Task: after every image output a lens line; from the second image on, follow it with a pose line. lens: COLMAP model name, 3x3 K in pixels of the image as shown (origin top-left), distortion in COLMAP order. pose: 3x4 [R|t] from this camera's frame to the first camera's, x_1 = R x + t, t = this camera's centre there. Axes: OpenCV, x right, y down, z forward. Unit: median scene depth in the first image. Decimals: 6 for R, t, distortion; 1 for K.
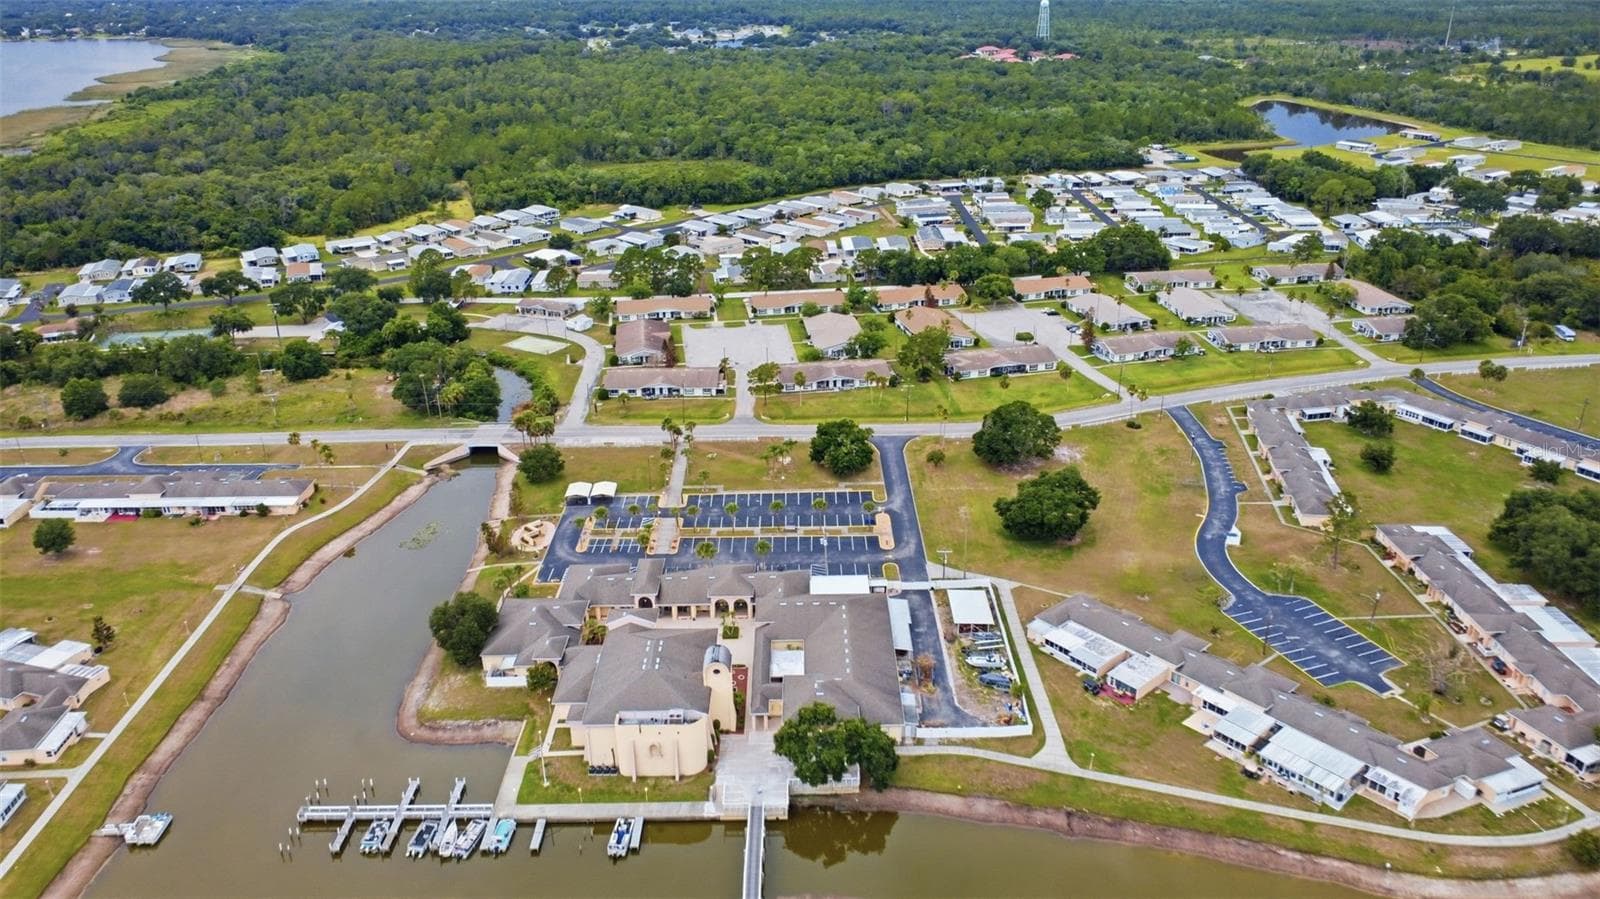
lens RADIAL K [[1161.2, 0, 799.8], [0, 1161.2, 450.8], [0, 0, 1]] dist [-0.009170, 0.014652]
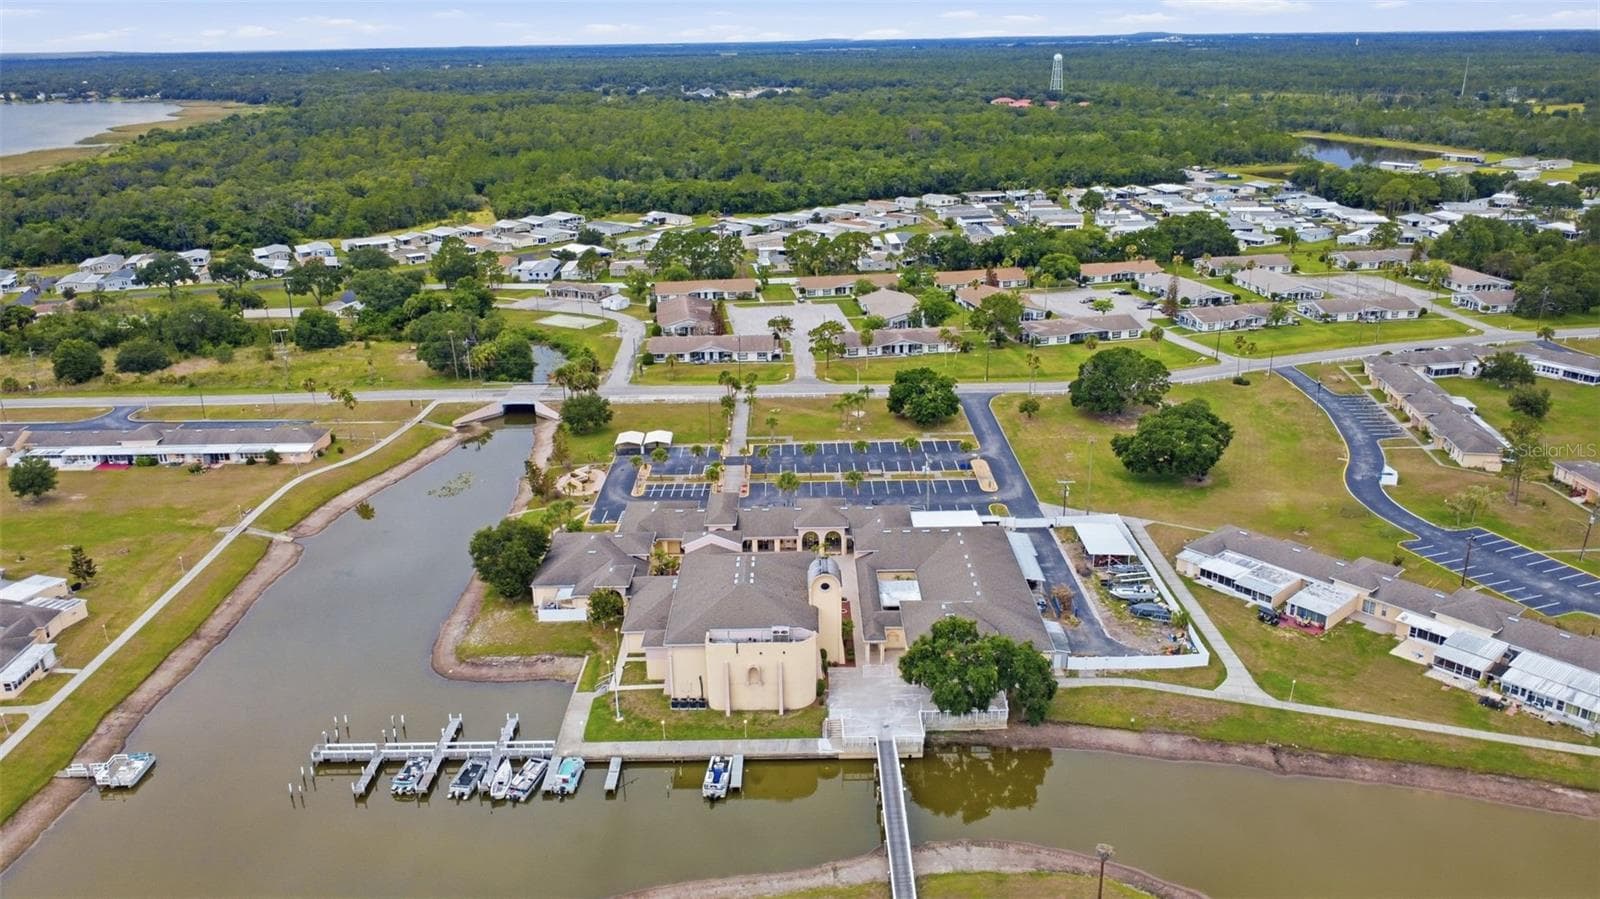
lens RADIAL K [[1161.2, 0, 800.3], [0, 1161.2, 449.4], [0, 0, 1]] dist [-0.009170, 0.014652]
pose [[1.000000, -0.000652, -0.000330, -0.062338], [0.000629, 0.997726, -0.067392, 0.104427], [0.000373, 0.067392, 0.997727, 0.121901]]
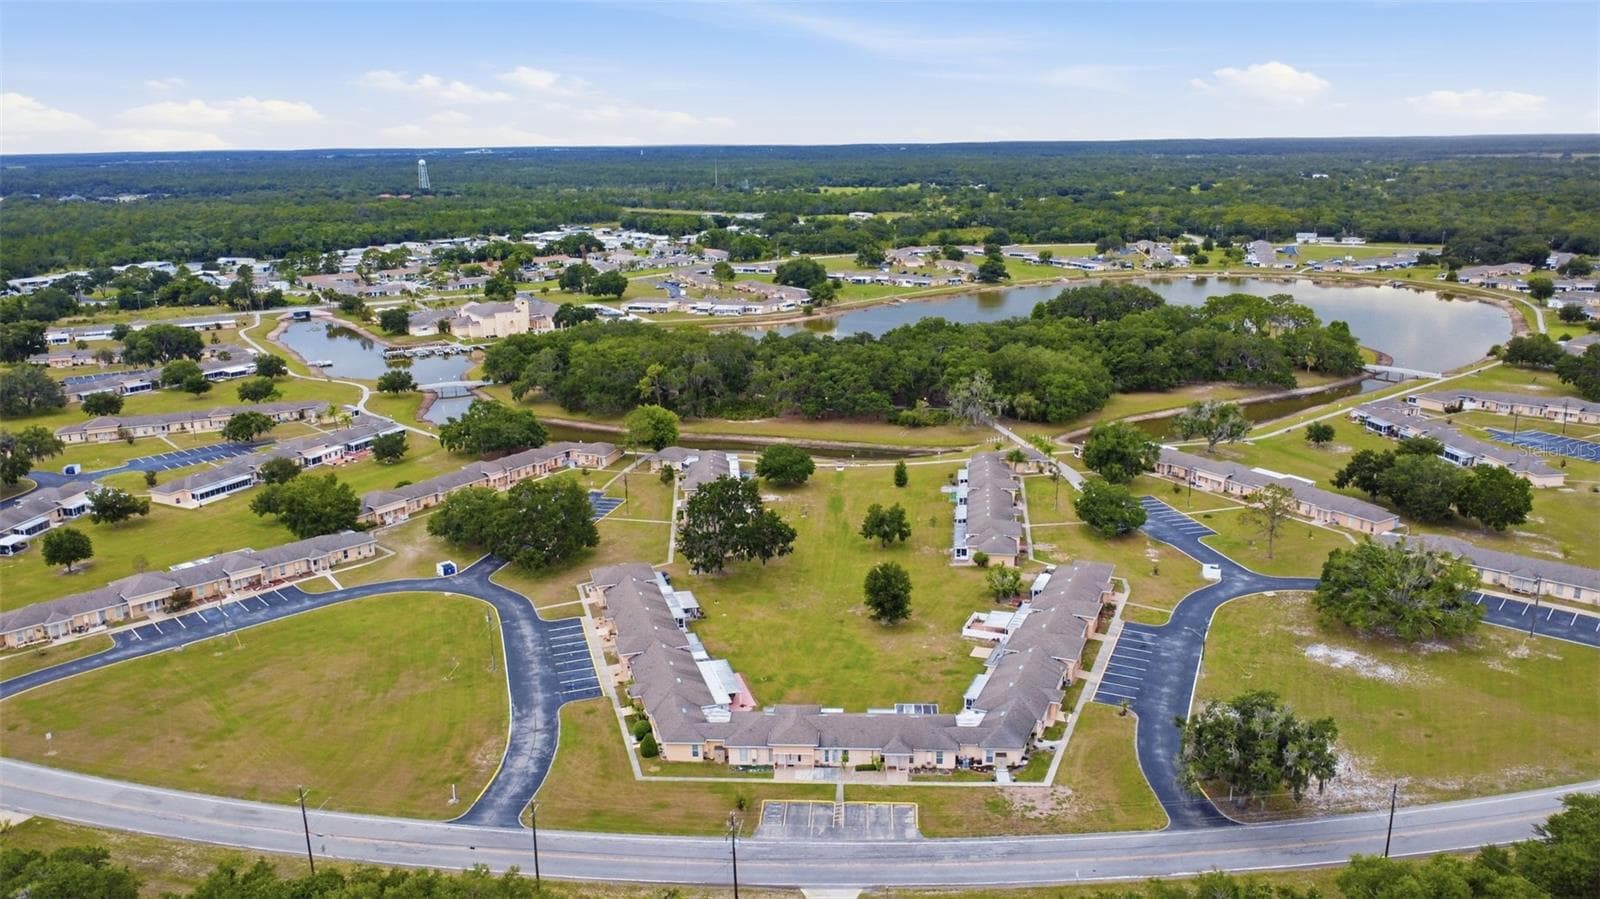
lens RADIAL K [[1161.2, 0, 800.9], [0, 1161.2, 450.3], [0, 0, 1]] dist [-0.009170, 0.014652]
pose [[0.848272, -0.133600, 0.512431, -0.653077], [0.211375, 0.972647, -0.096322, 0.632815], [-0.485546, 0.190023, 0.853309, -1.044543]]
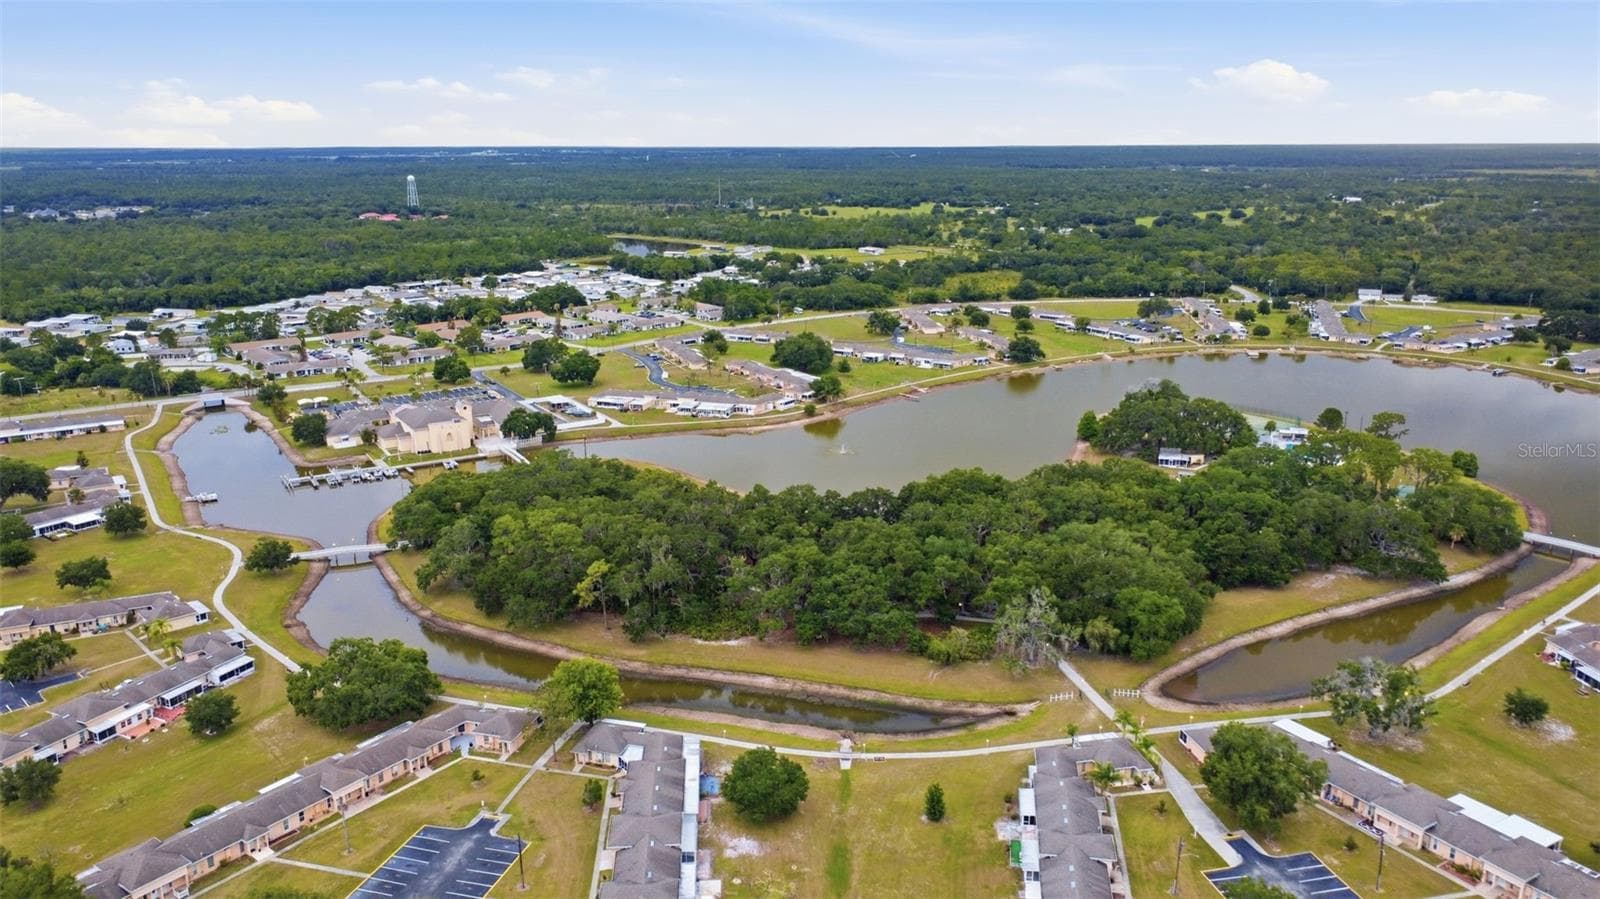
lens RADIAL K [[1161.2, 0, 800.8], [0, 1161.2, 450.7], [0, 0, 1]] dist [-0.009170, 0.014652]
pose [[0.852374, -0.125374, 0.507681, -0.457078], [0.201361, 0.974665, -0.097378, 0.426307], [-0.482610, 0.185229, 0.856024, -0.810942]]
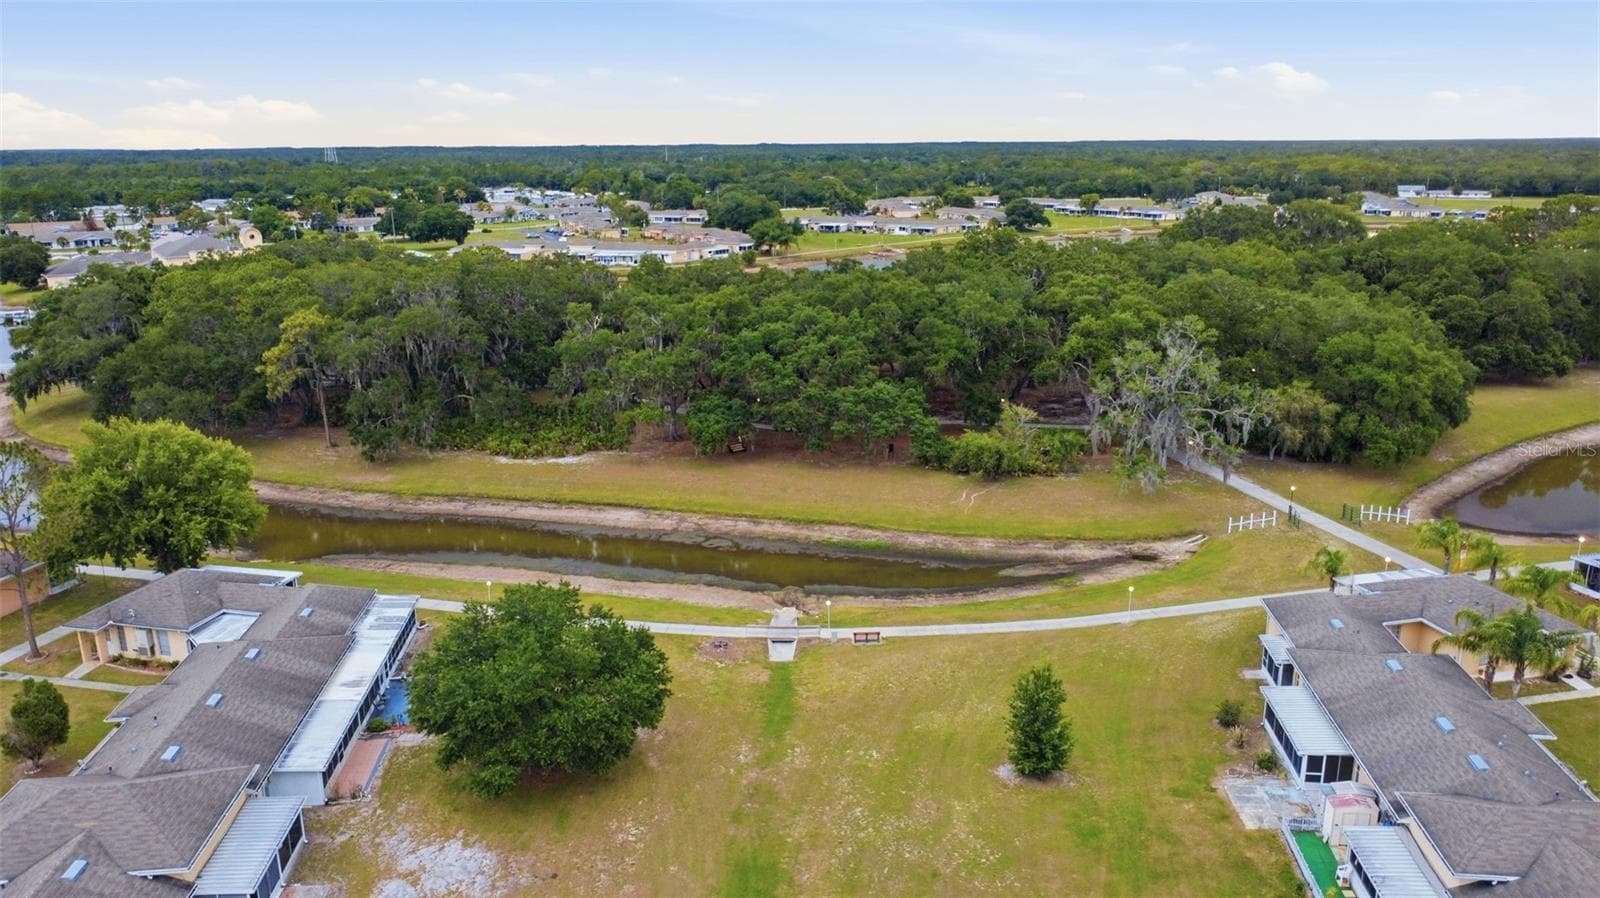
lens RADIAL K [[1161.2, 0, 802.5], [0, 1161.2, 450.3], [0, 0, 1]] dist [-0.009170, 0.014652]
pose [[0.832258, -0.133800, 0.538000, -0.229507], [0.216450, 0.971840, -0.093142, 0.533846], [-0.510388, 0.193969, 0.837783, -0.413631]]
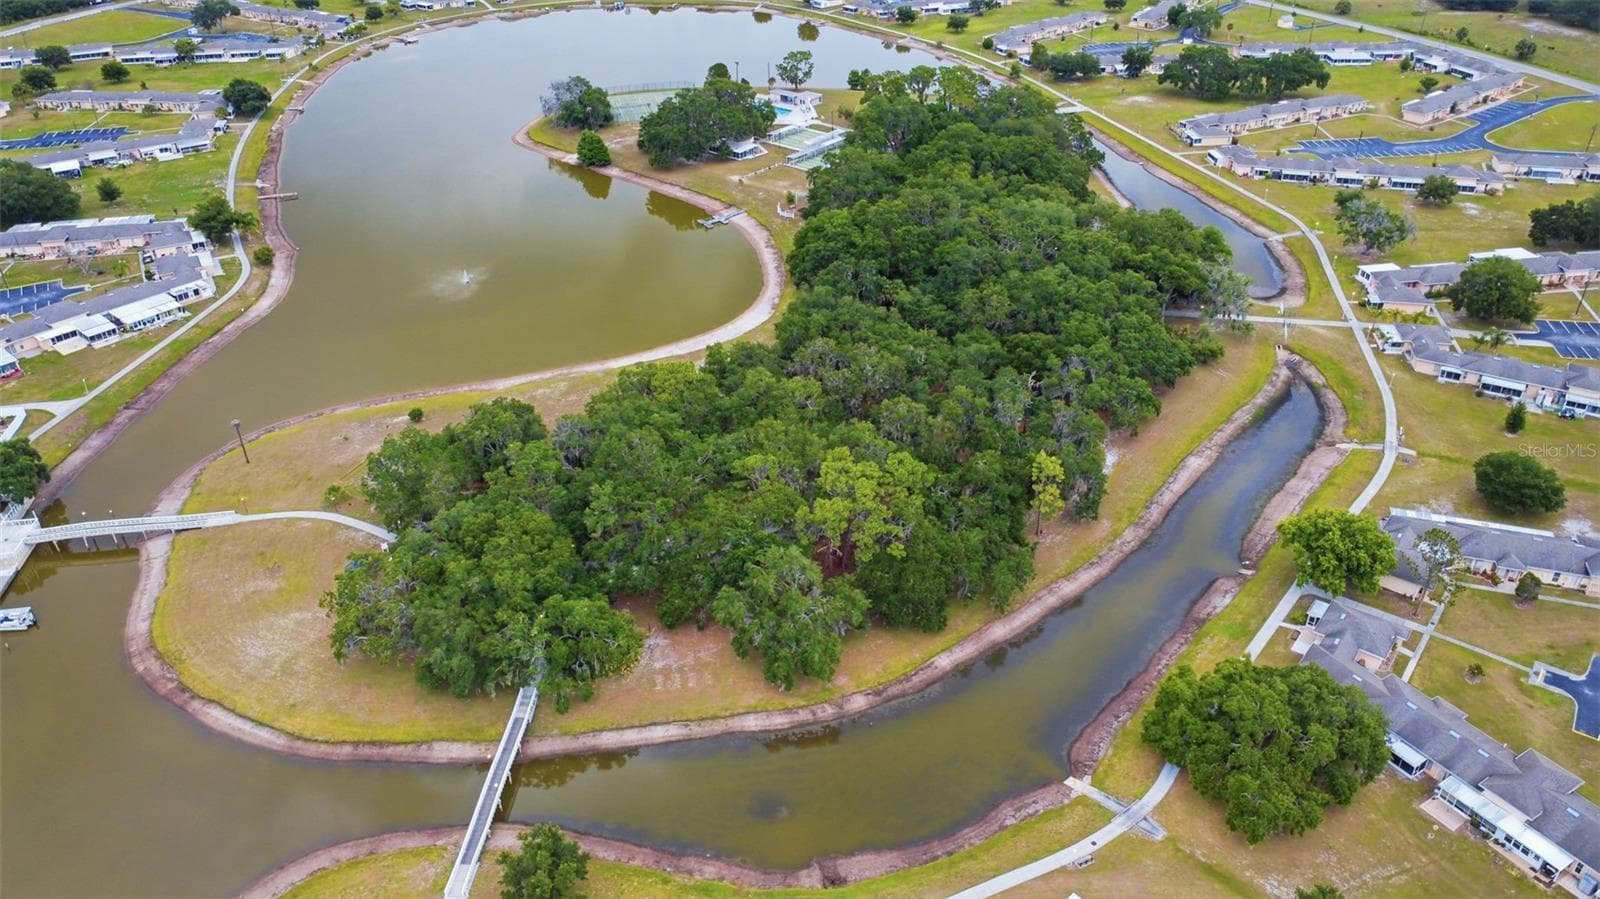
lens RADIAL K [[1161.2, 0, 801.0], [0, 1161.2, 451.9], [0, 0, 1]] dist [-0.009170, 0.014652]
pose [[-0.161490, -0.506566, 0.846943, -0.676568], [0.407735, 0.747286, 0.524705, -0.018989], [-0.898707, 0.430062, 0.085866, 0.143040]]
